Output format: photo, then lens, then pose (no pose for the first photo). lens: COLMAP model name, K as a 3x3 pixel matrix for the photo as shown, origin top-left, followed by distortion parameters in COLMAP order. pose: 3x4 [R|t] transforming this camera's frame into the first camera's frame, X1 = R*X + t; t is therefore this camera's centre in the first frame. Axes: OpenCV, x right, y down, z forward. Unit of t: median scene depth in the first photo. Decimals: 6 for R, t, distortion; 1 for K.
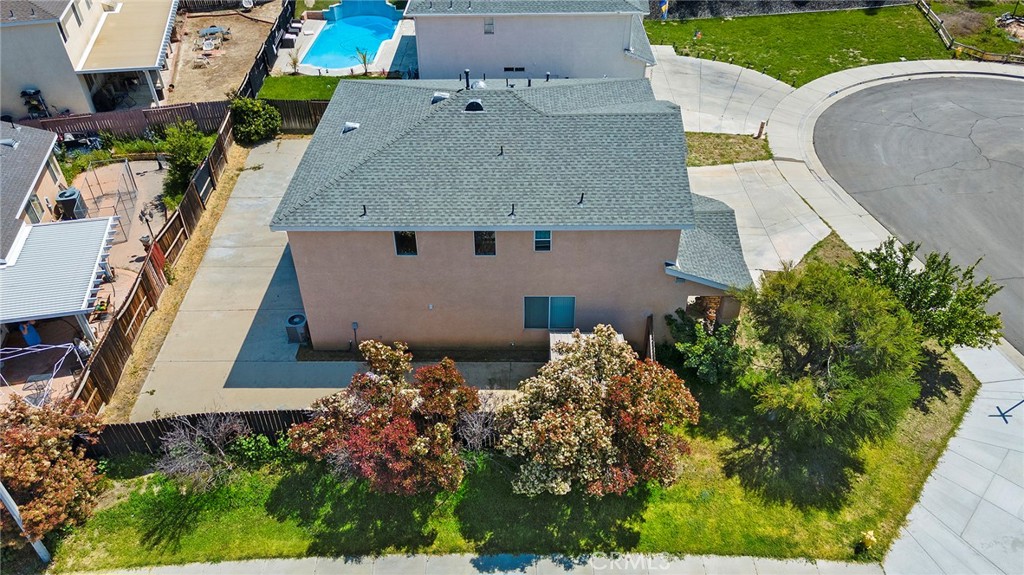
lens RADIAL K [[741.6, 0, 506.0], [0, 741.6, 291.6], [0, 0, 1]] dist [0.037999, 0.010359]
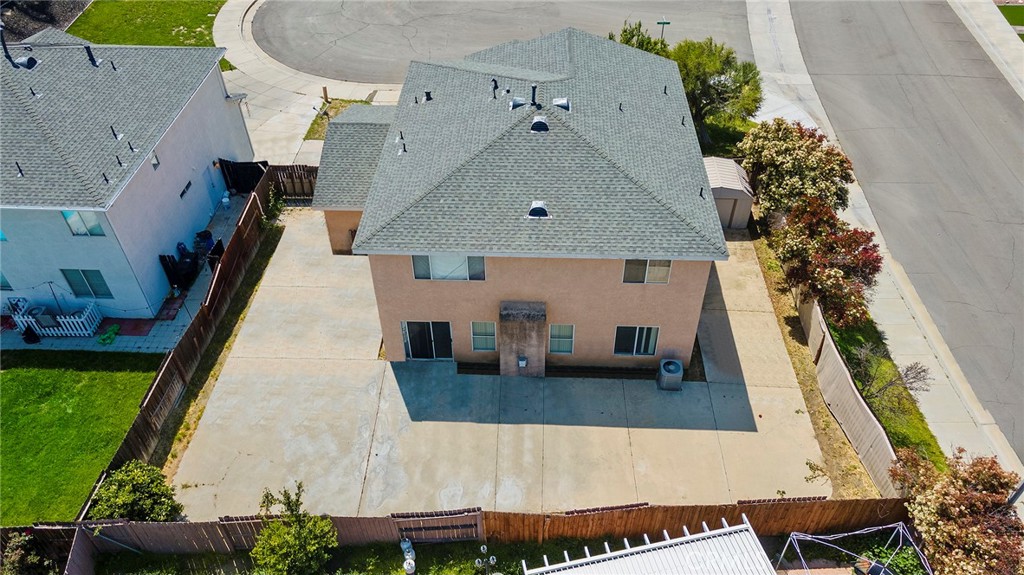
lens RADIAL K [[741.6, 0, 506.0], [0, 741.6, 291.6], [0, 0, 1]] dist [0.037999, 0.010359]
pose [[0.022898, -0.657056, 0.753494, -0.773602], [0.622705, 0.599007, 0.503418, -0.518479], [-0.782122, 0.457677, 0.422868, 0.598417]]
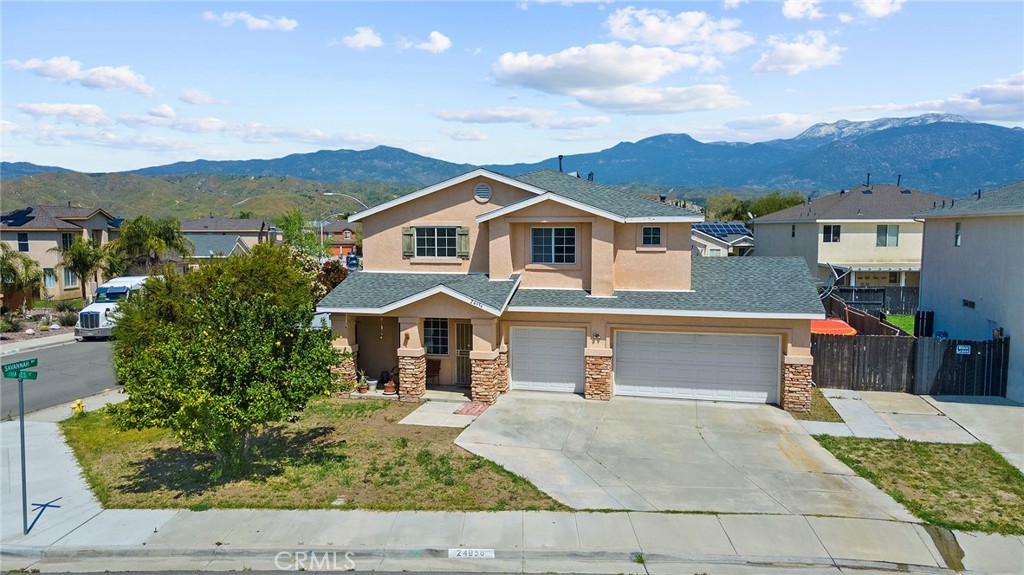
lens RADIAL K [[741.6, 0, 506.0], [0, 741.6, 291.6], [0, 0, 1]] dist [0.037999, 0.010359]
pose [[-0.214586, 0.099933, -0.971579, 0.893434], [-0.593969, 0.776315, 0.211035, -0.261884], [0.775341, 0.622373, -0.107229, 0.953149]]
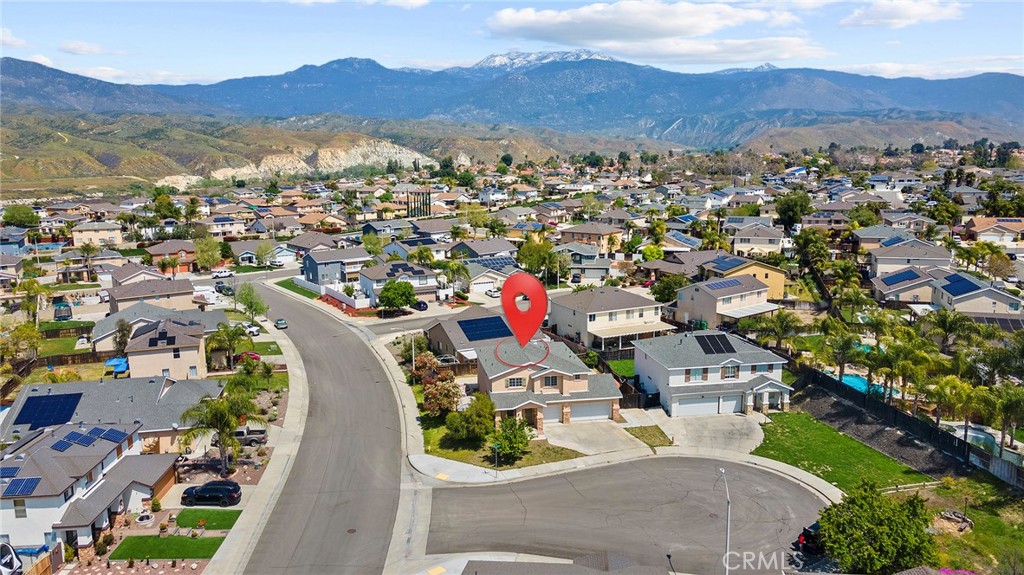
lens RADIAL K [[741.6, 0, 506.0], [0, 741.6, 291.6], [0, 0, 1]] dist [0.037999, 0.010359]
pose [[0.188597, 0.194446, -0.962612, 2.515128], [-0.595111, 0.802356, 0.045479, -0.439375], [0.781200, 0.564284, 0.267039, -0.082534]]
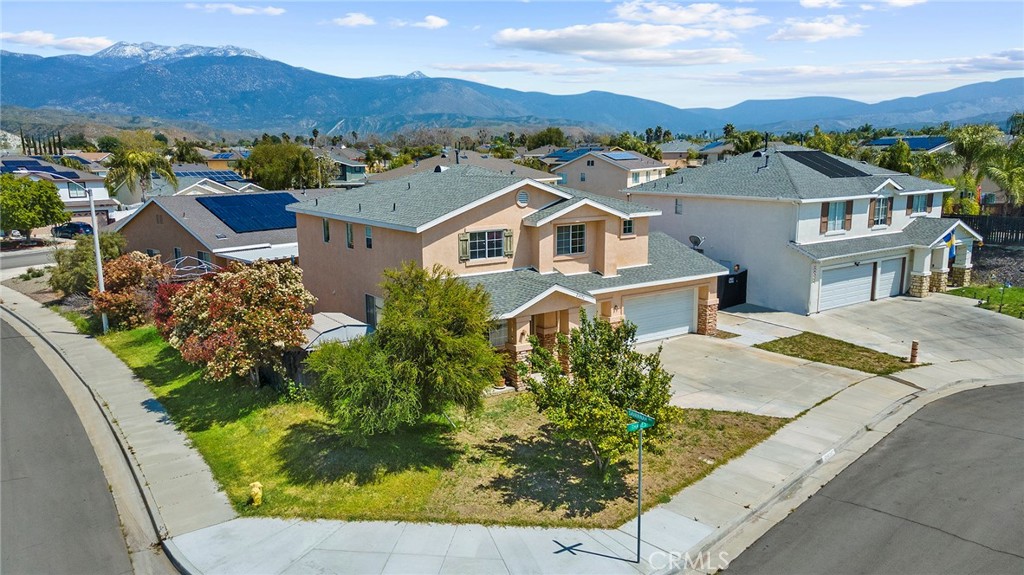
lens RADIAL K [[741.6, 0, 506.0], [0, 741.6, 291.6], [0, 0, 1]] dist [0.037999, 0.010359]
pose [[0.587201, 0.159711, -0.793529, 0.845360], [-0.495963, 0.845752, -0.196784, 0.096752], [0.639700, 0.509112, 0.575837, 0.350261]]
